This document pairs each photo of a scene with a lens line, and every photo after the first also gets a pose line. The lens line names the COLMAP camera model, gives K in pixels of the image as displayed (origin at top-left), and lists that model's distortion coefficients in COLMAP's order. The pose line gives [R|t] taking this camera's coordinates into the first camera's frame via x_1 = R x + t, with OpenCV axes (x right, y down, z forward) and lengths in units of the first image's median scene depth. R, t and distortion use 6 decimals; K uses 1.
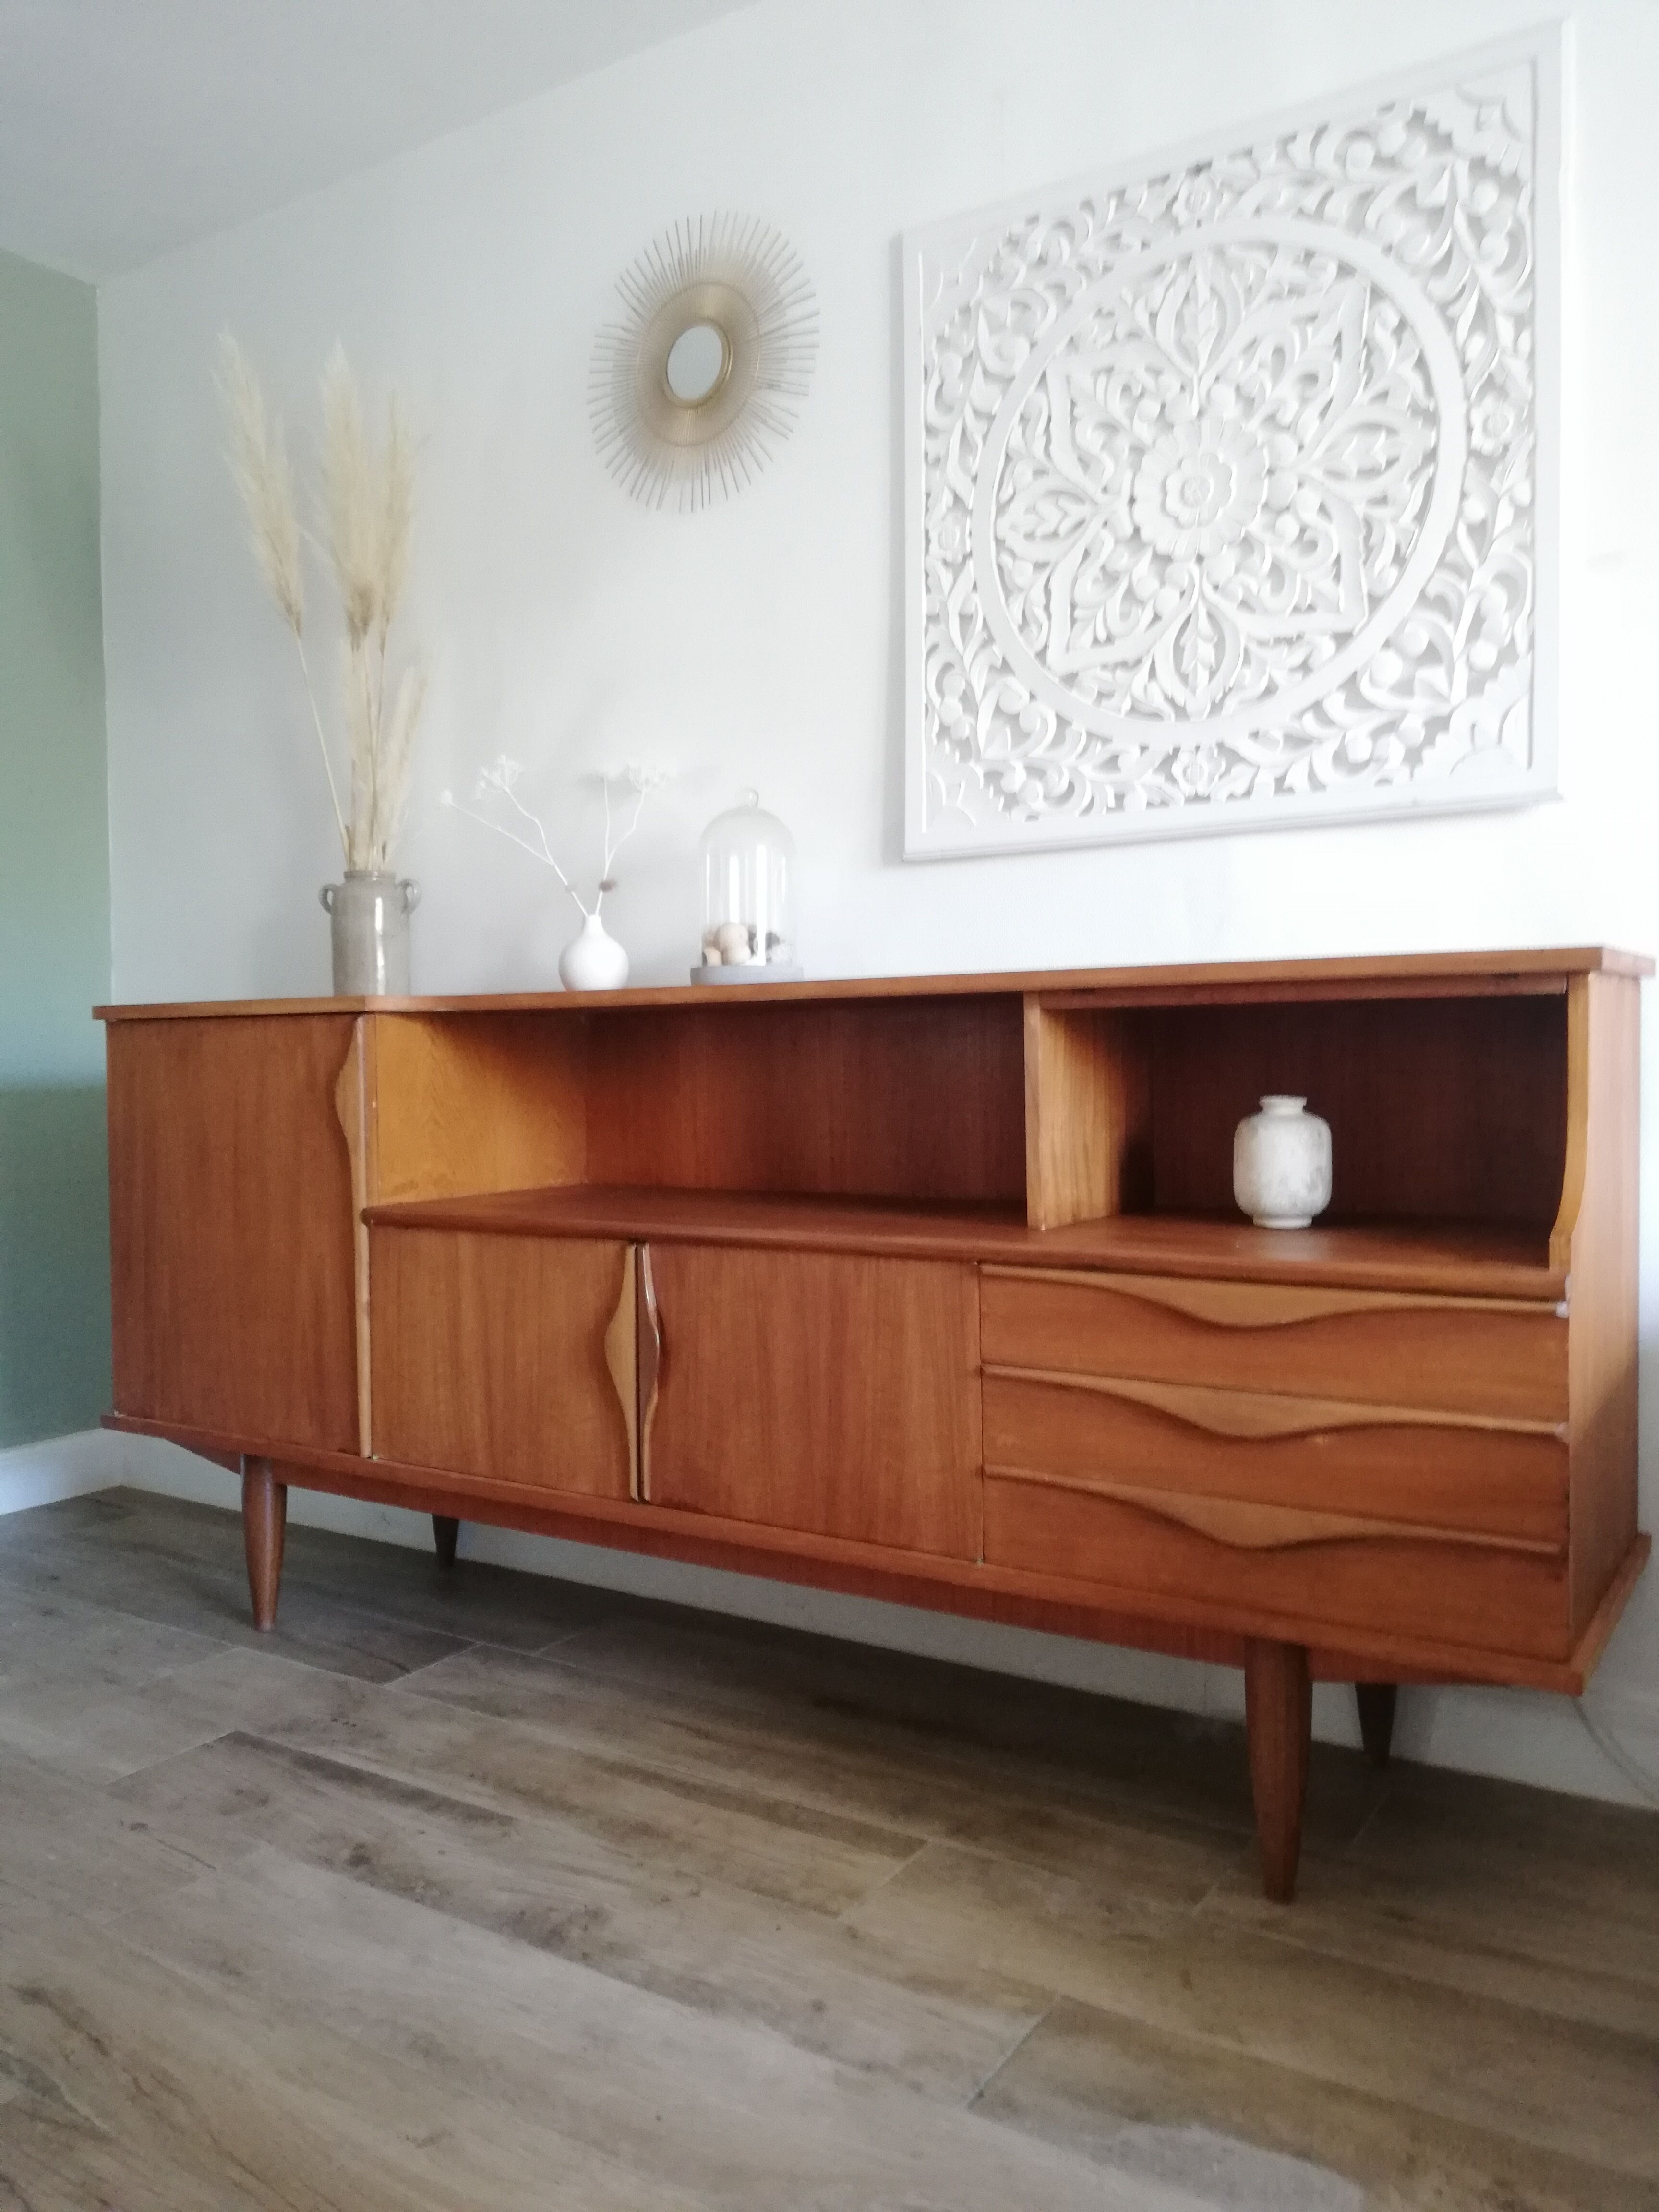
lens RADIAL K [[1664.2, 0, 829.5], [0, 1664.2, 1106.0], [0, 0, 1]] dist [0.038352, -0.052076]
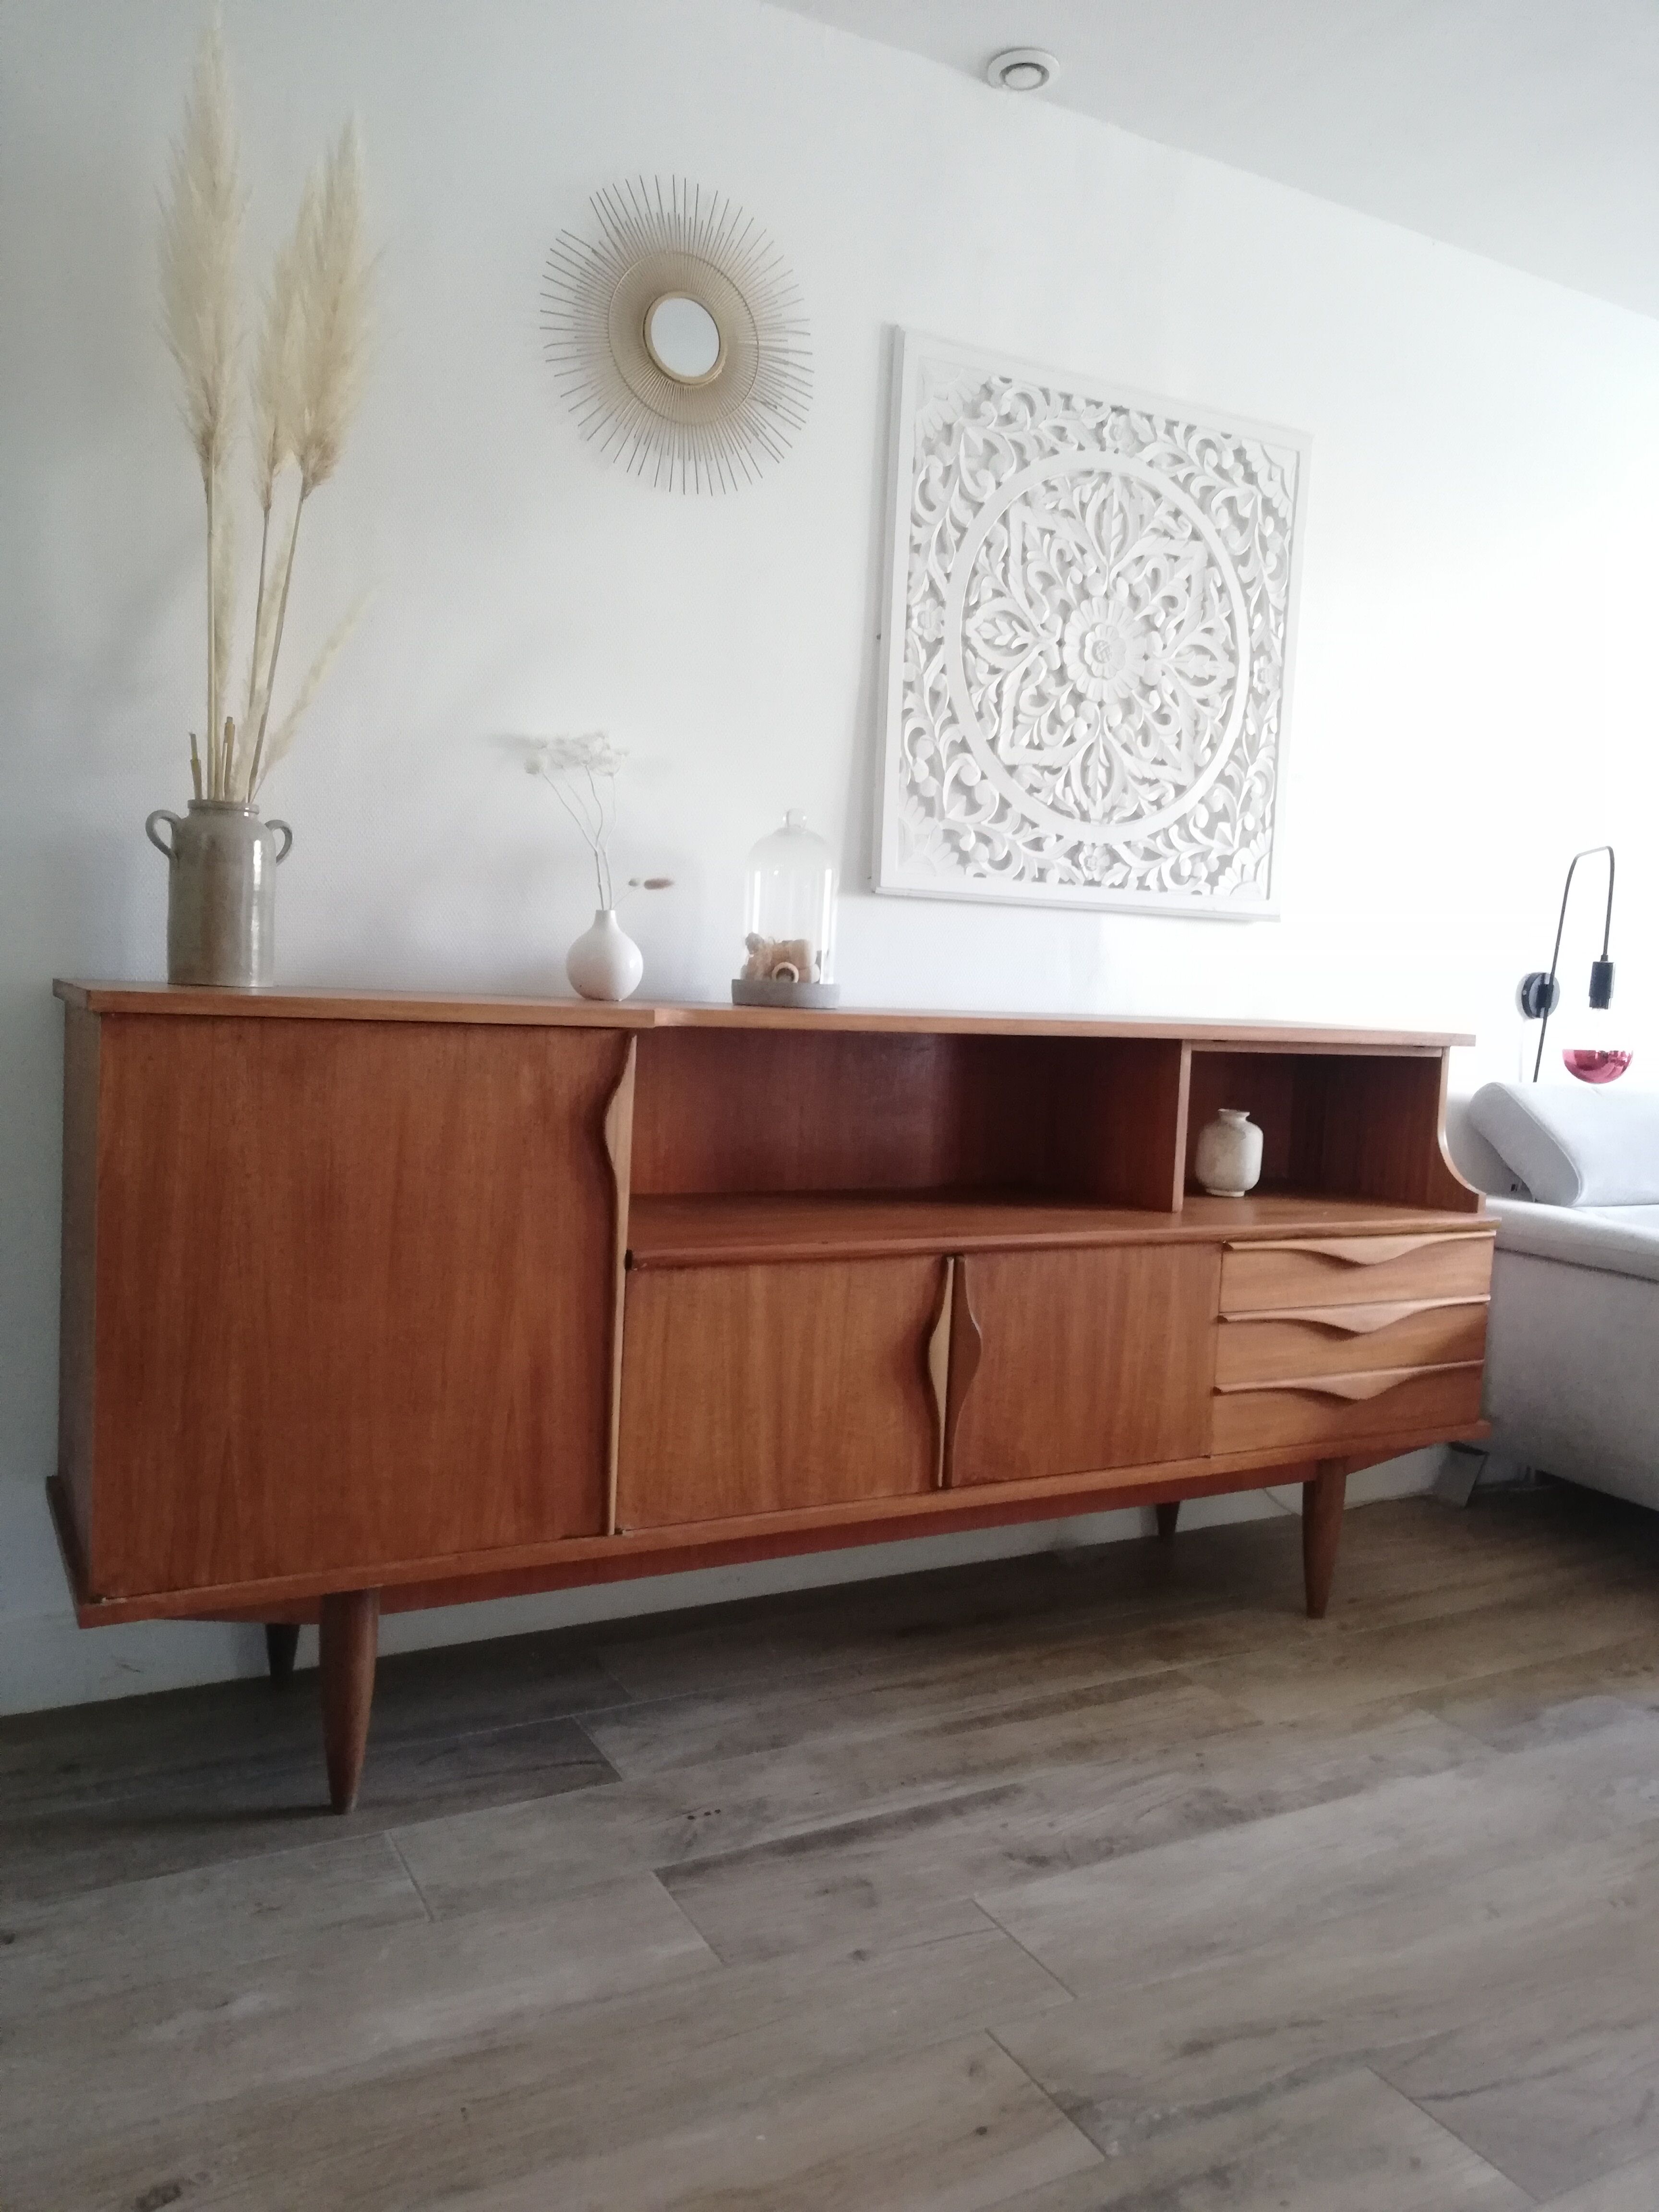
lens RADIAL K [[1656.8, 0, 825.8], [0, 1656.8, 1107.4], [0, 0, 1]] dist [0.058502, -0.092017]
pose [[0.476568, -0.034724, 0.878452, -1.067507], [-0.026110, 0.998220, 0.053623, -0.068682], [-0.878750, -0.048492, 0.474813, 0.539612]]
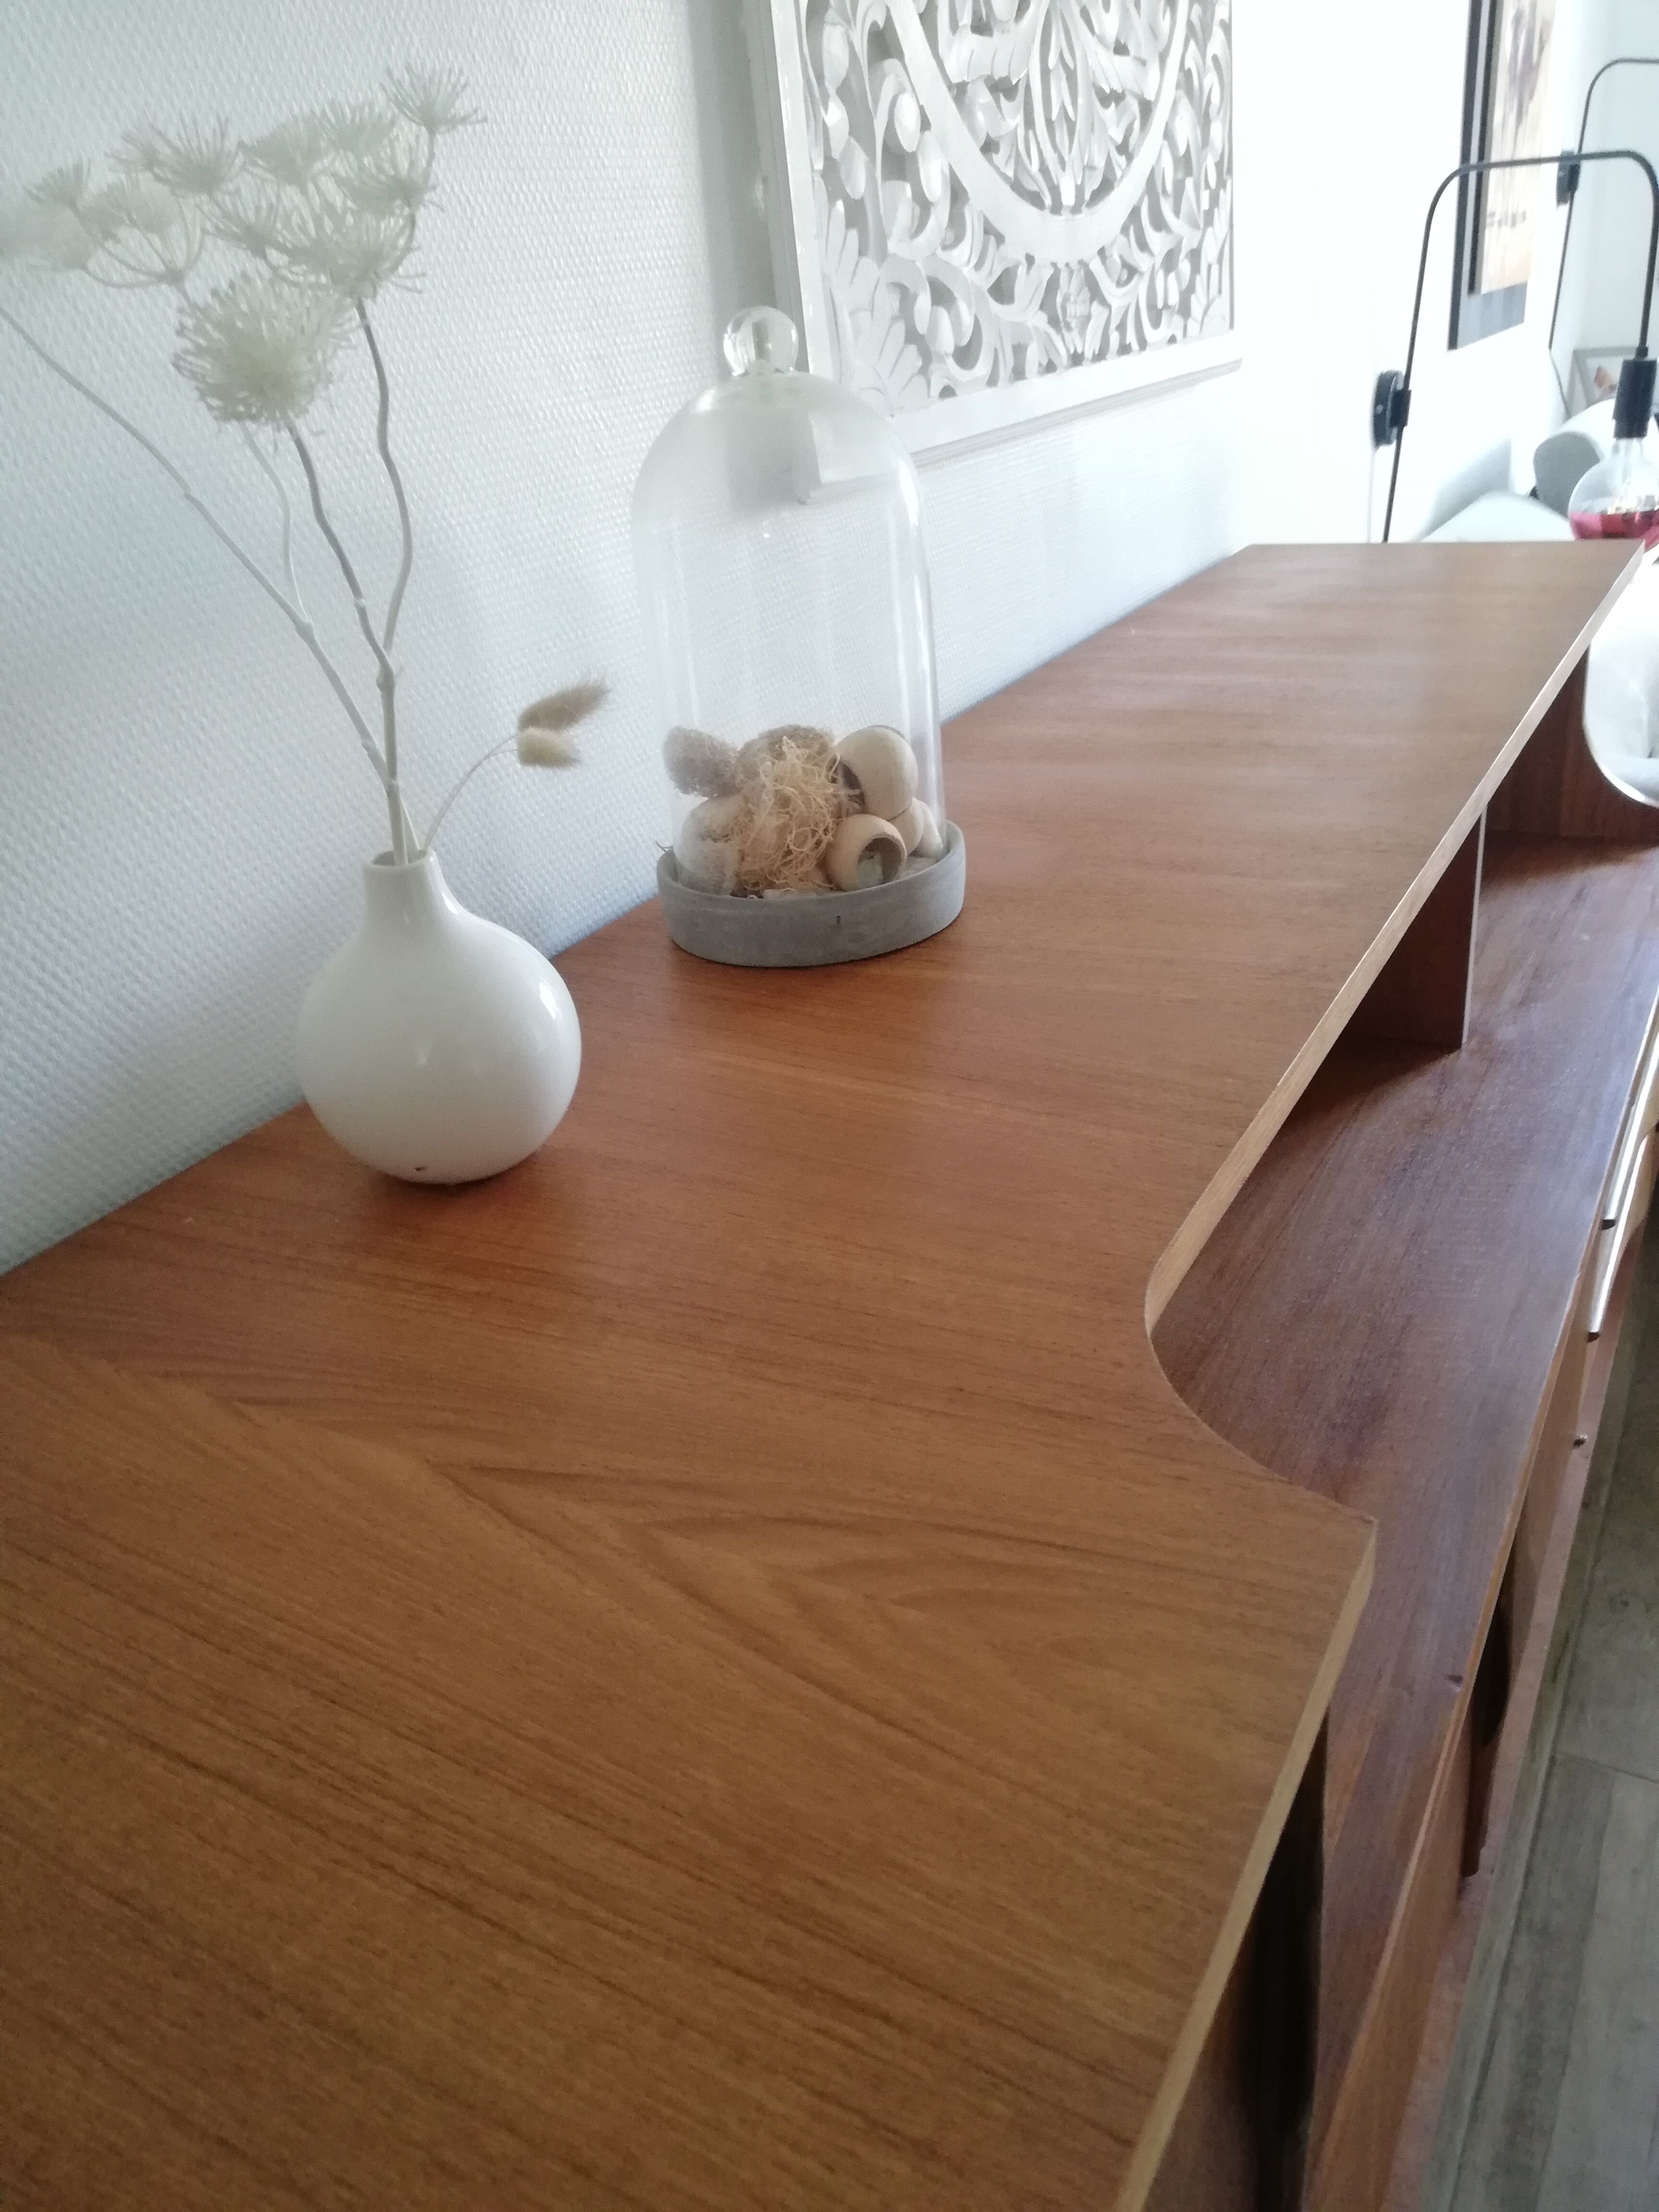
lens RADIAL K [[1656.8, 0, 825.8], [0, 1656.8, 1107.4], [0, 0, 1]] dist [0.058502, -0.092017]
pose [[-0.060090, -0.423253, 0.904017, -0.455083], [0.126008, 0.895192, 0.427497, -0.211814], [-0.990208, 0.139601, -0.000459, 1.126605]]
